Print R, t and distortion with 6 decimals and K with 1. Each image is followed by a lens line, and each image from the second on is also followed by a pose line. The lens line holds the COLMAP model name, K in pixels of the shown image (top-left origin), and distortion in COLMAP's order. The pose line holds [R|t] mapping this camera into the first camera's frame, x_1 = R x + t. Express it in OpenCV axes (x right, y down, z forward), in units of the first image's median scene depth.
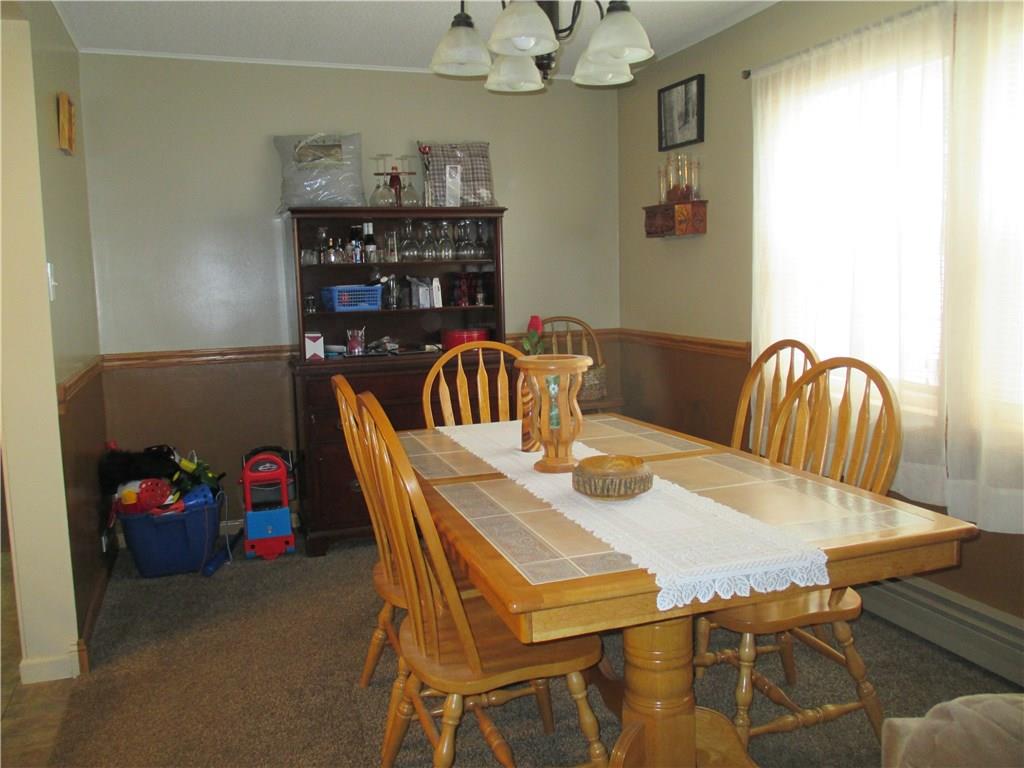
lens RADIAL K [[841.9, 0, 512.0], [0, 841.9, 384.0], [0, 0, 1]] dist [-0.035538, 0.003770]
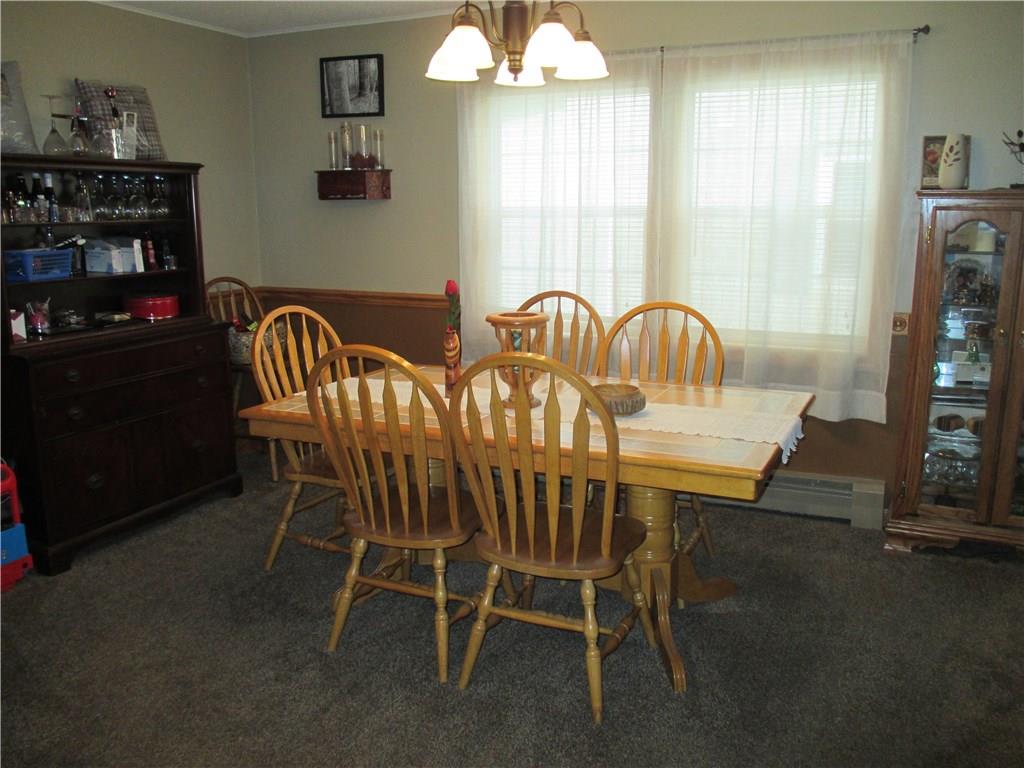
lens RADIAL K [[841.9, 0, 512.0], [0, 841.9, 384.0], [0, 0, 1]] dist [-0.035538, 0.003770]
pose [[0.702035, -0.123139, 0.701415, -0.458437], [0.077301, 0.992294, 0.096836, -0.028167], [-0.707934, -0.013762, 0.706144, 0.081645]]
